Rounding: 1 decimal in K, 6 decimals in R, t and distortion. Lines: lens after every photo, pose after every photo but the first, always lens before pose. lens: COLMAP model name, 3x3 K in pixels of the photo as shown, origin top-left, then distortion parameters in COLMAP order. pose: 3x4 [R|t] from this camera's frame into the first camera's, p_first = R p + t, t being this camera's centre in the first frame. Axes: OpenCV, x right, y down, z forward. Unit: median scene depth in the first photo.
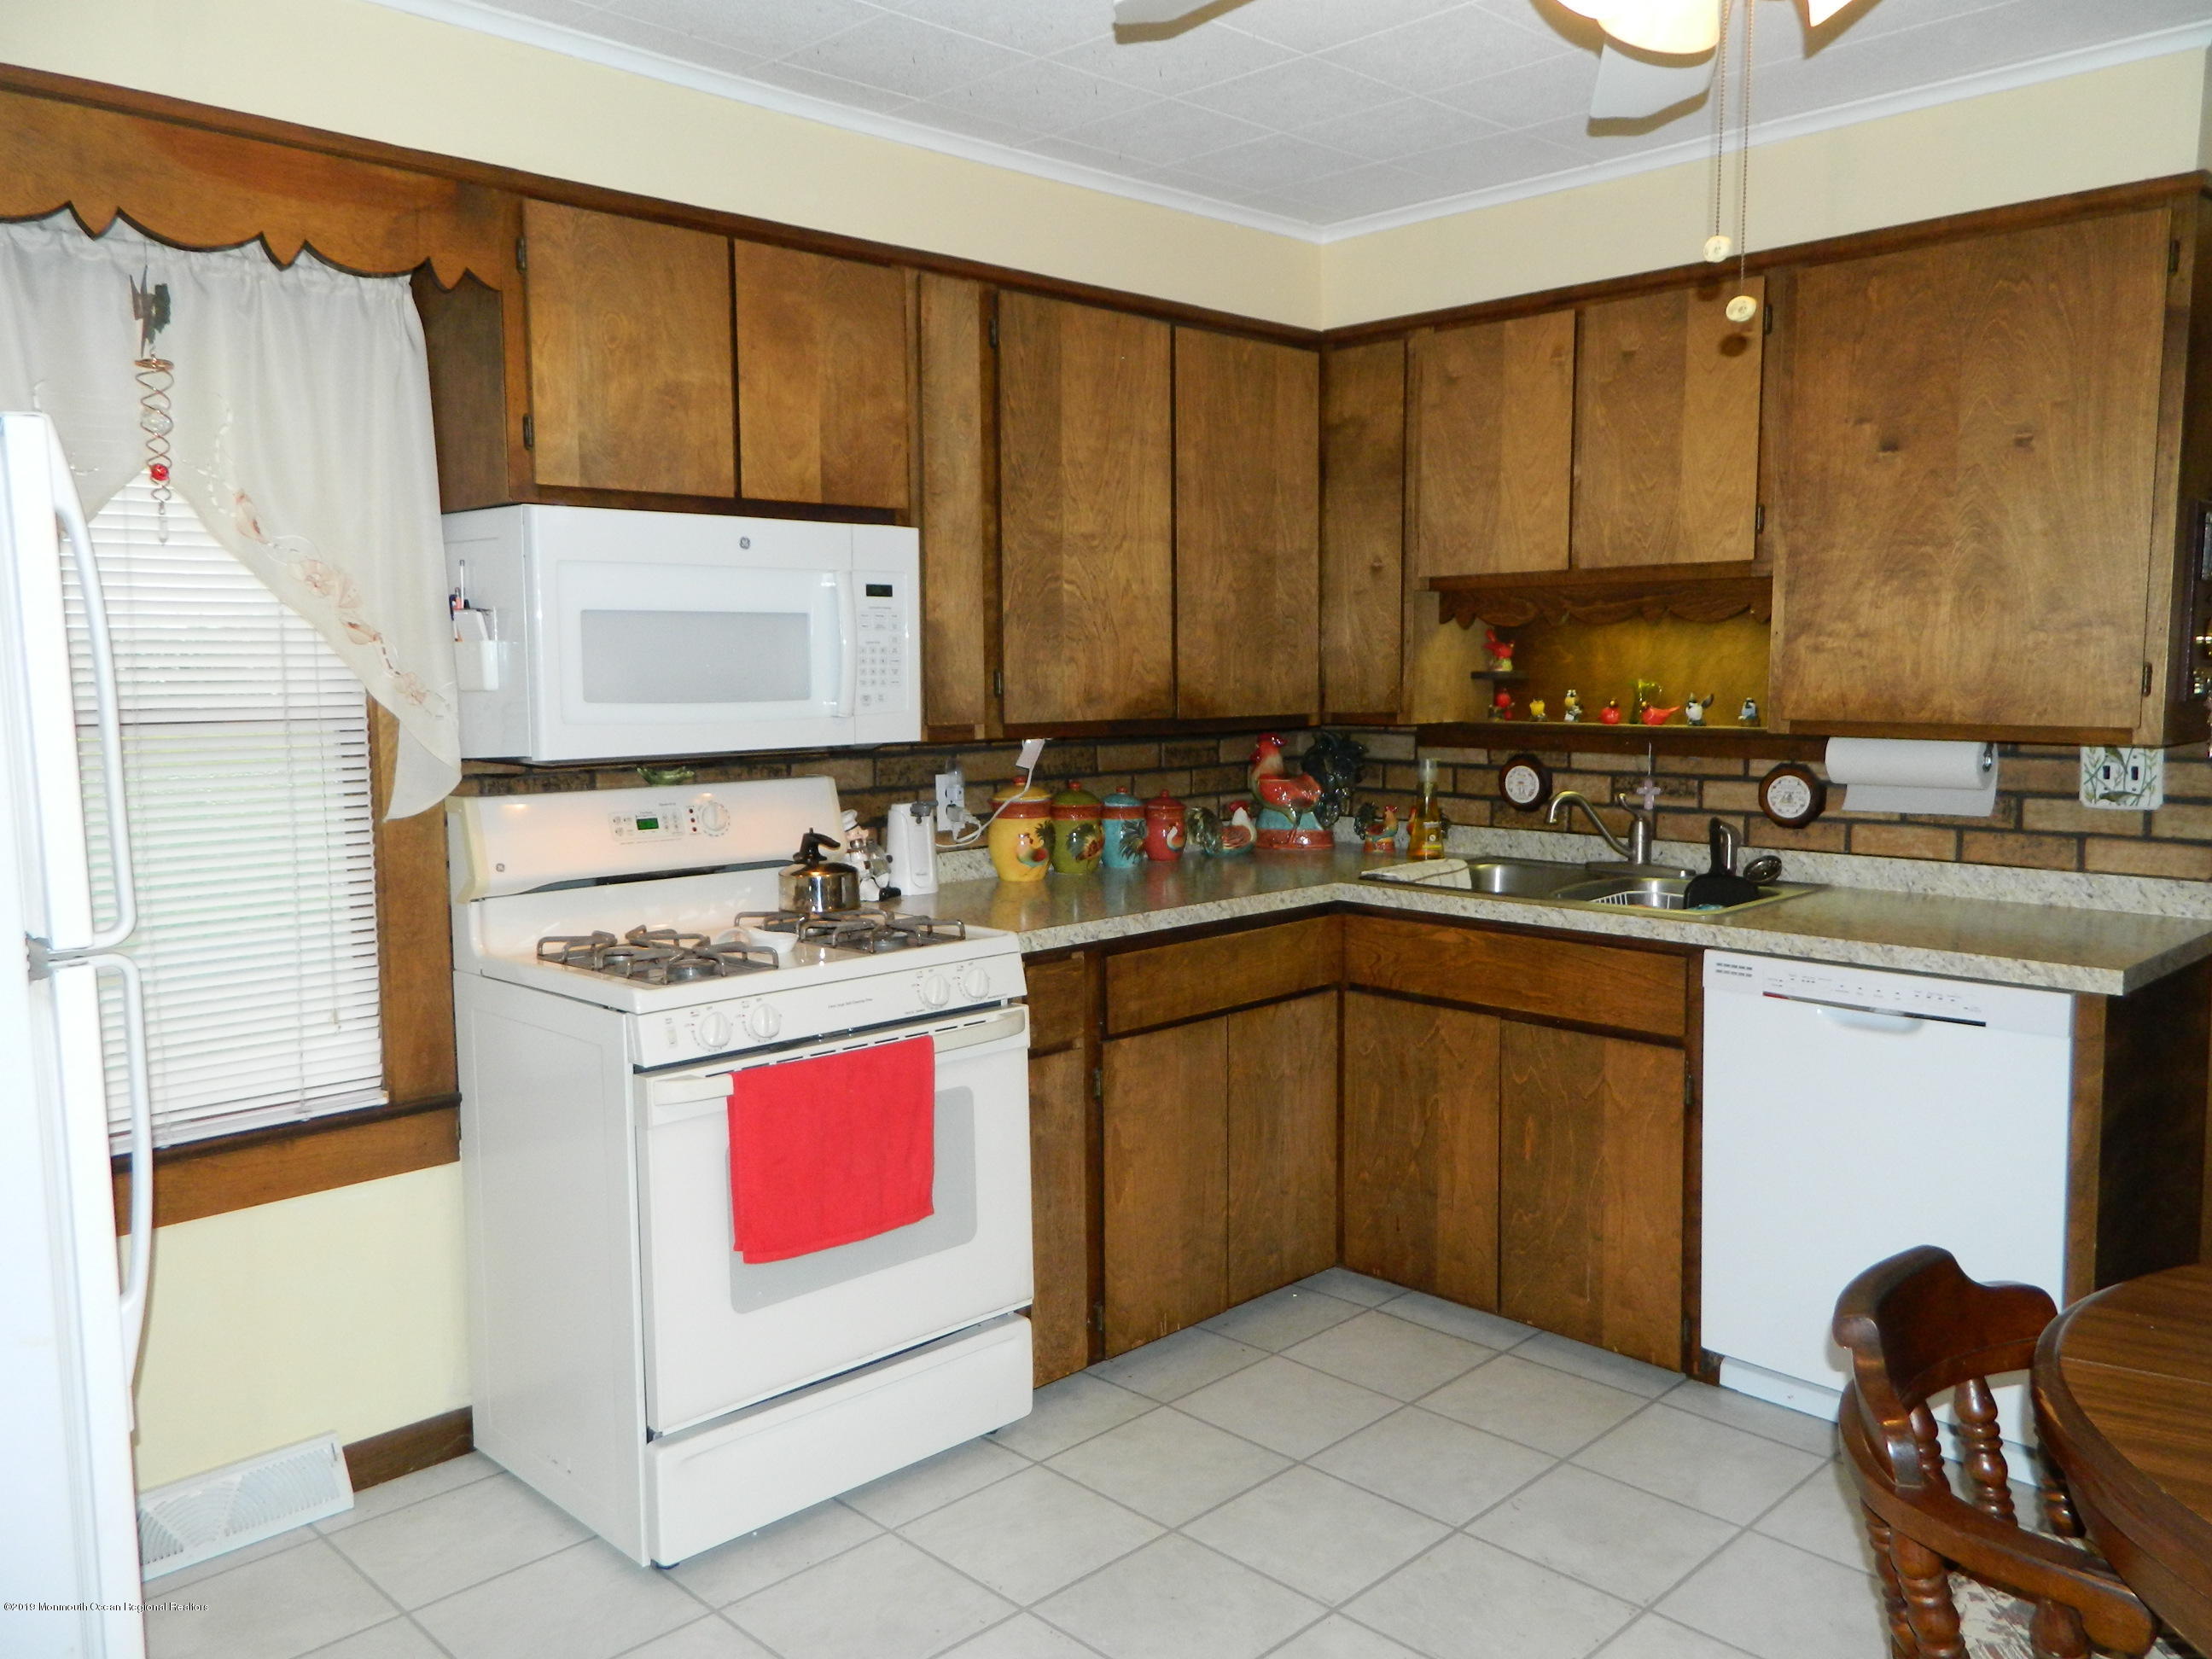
lens RADIAL K [[1673.6, 0, 1109.3], [0, 1673.6, 824.7], [0, 0, 1]] dist [0.027415, -0.033006]
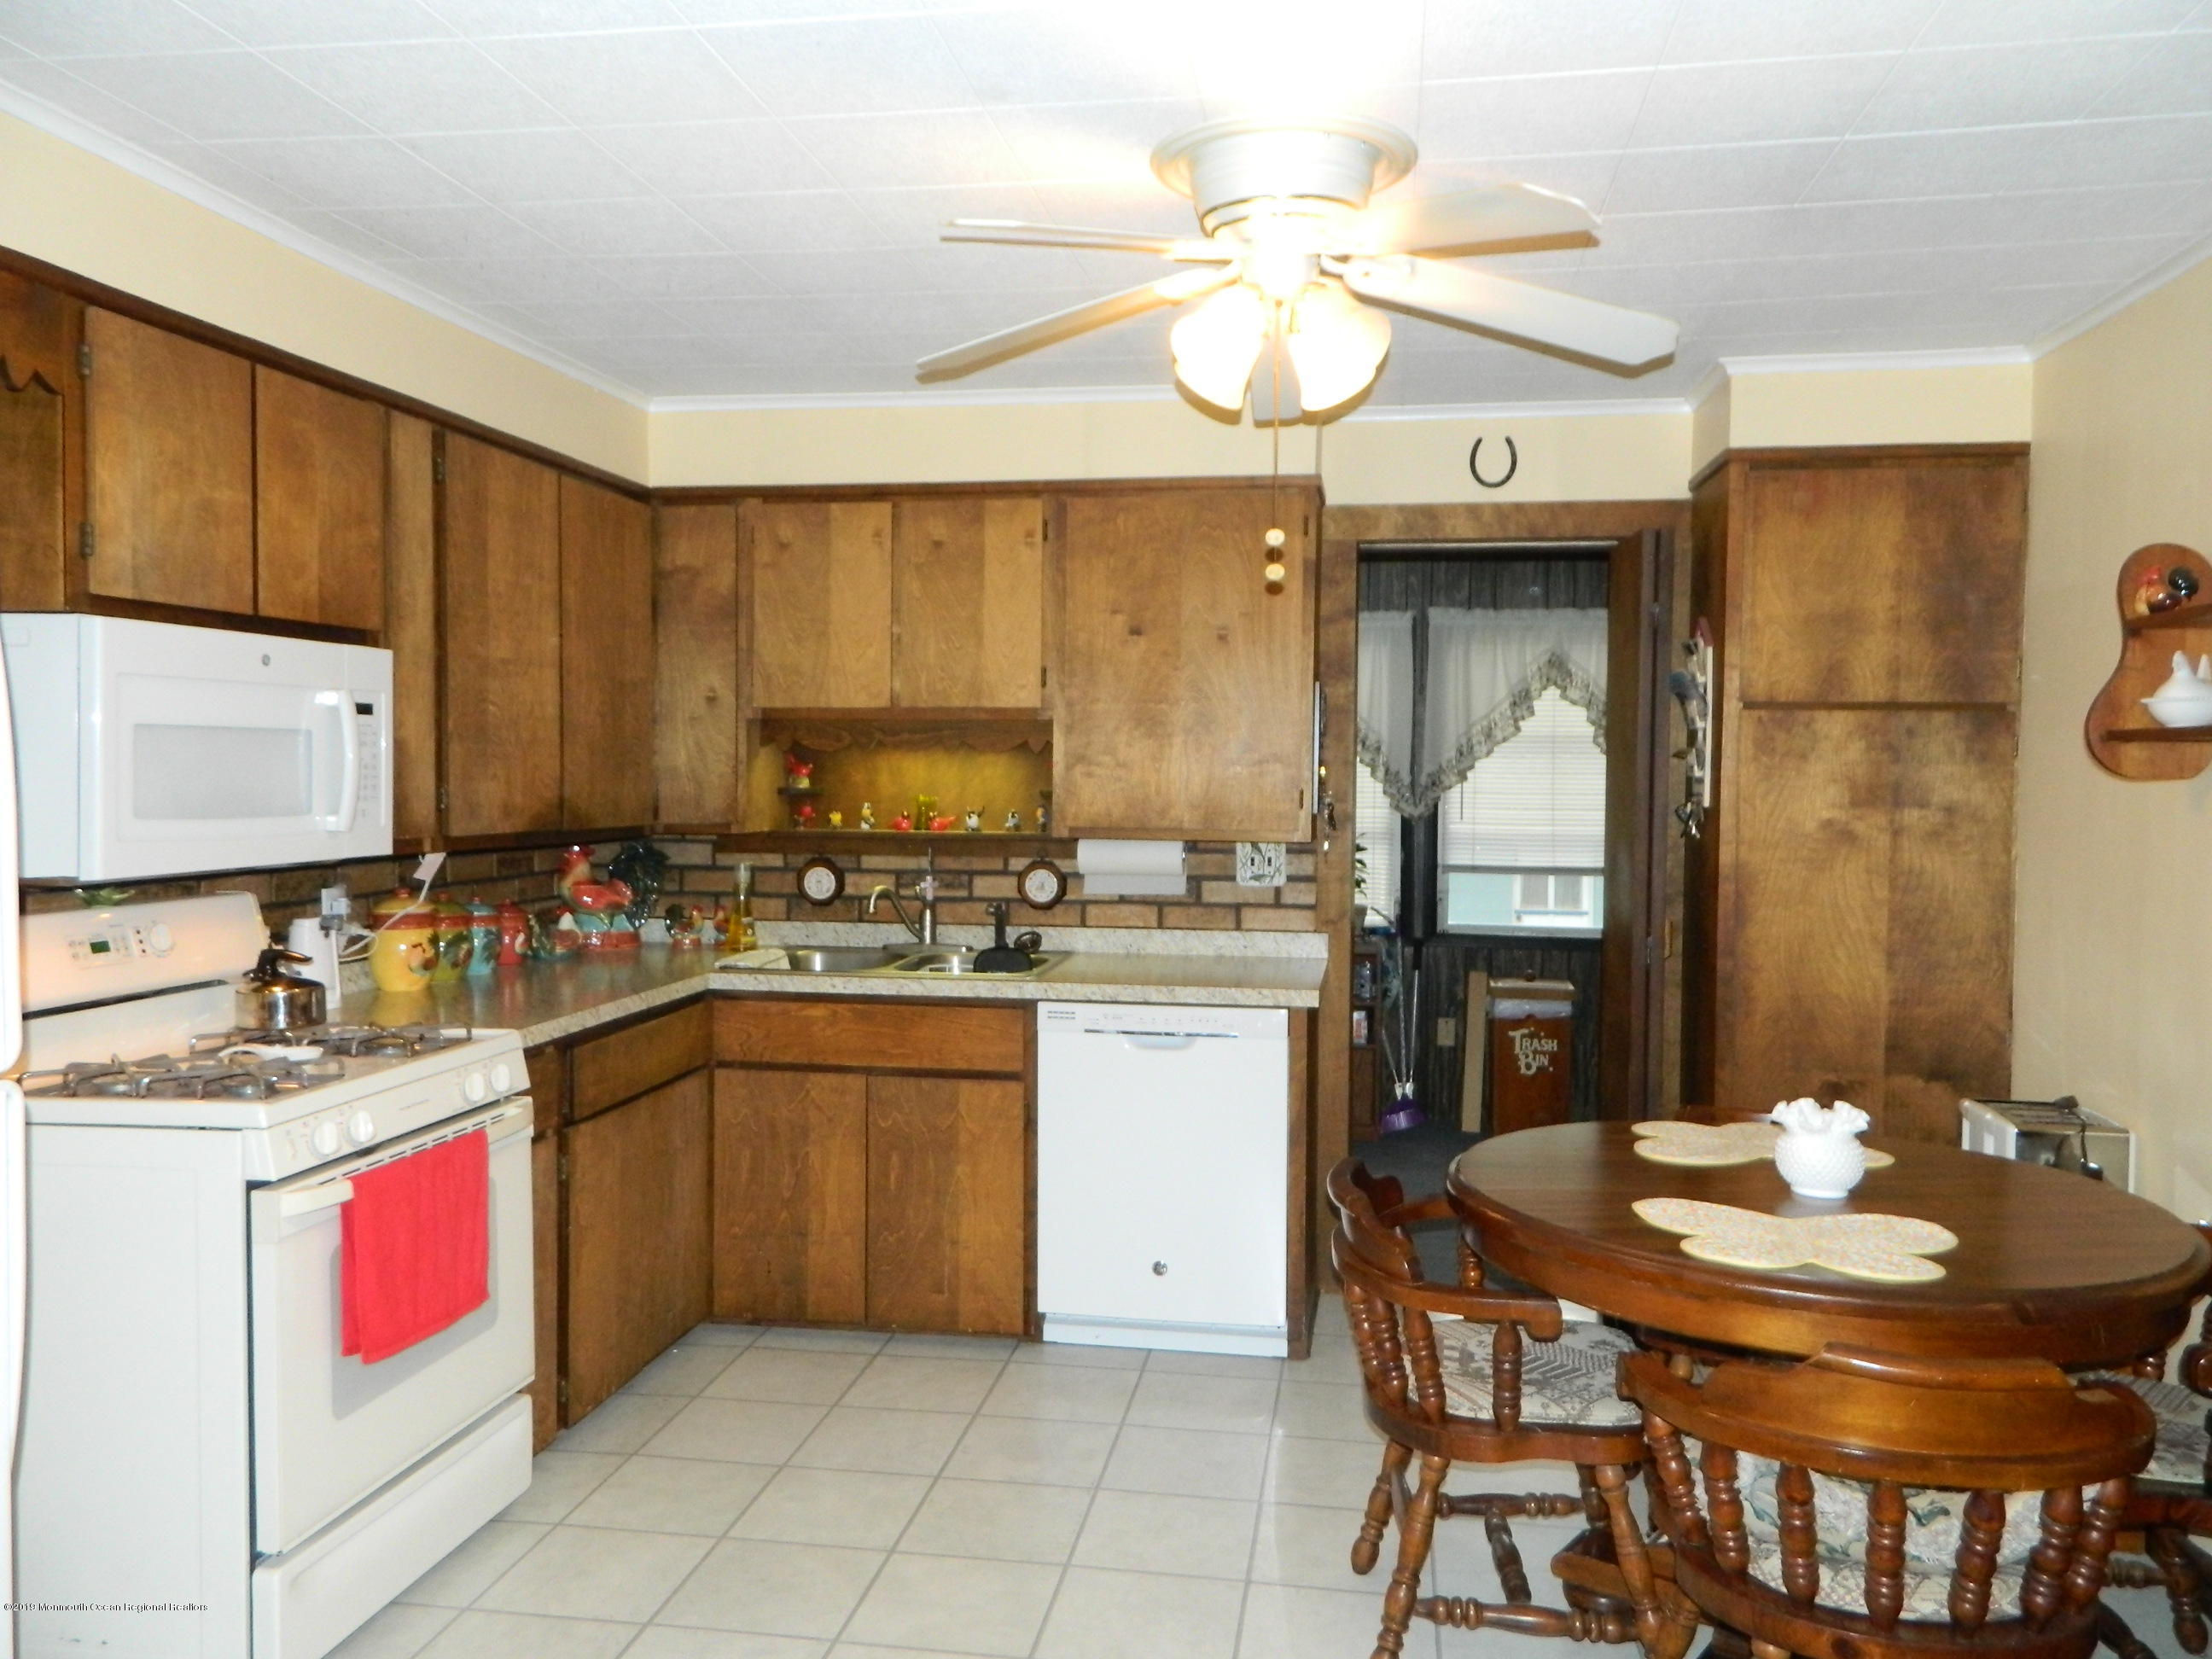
lens RADIAL K [[1673.6, 0, 1106.7], [0, 1673.6, 827.7], [0, 0, 1]] dist [0.027415, -0.033006]
pose [[0.805843, -0.008203, 0.592072, -0.358353], [0.045318, 0.997826, -0.047855, 0.003230], [-0.590392, 0.065395, 0.804463, -0.091599]]
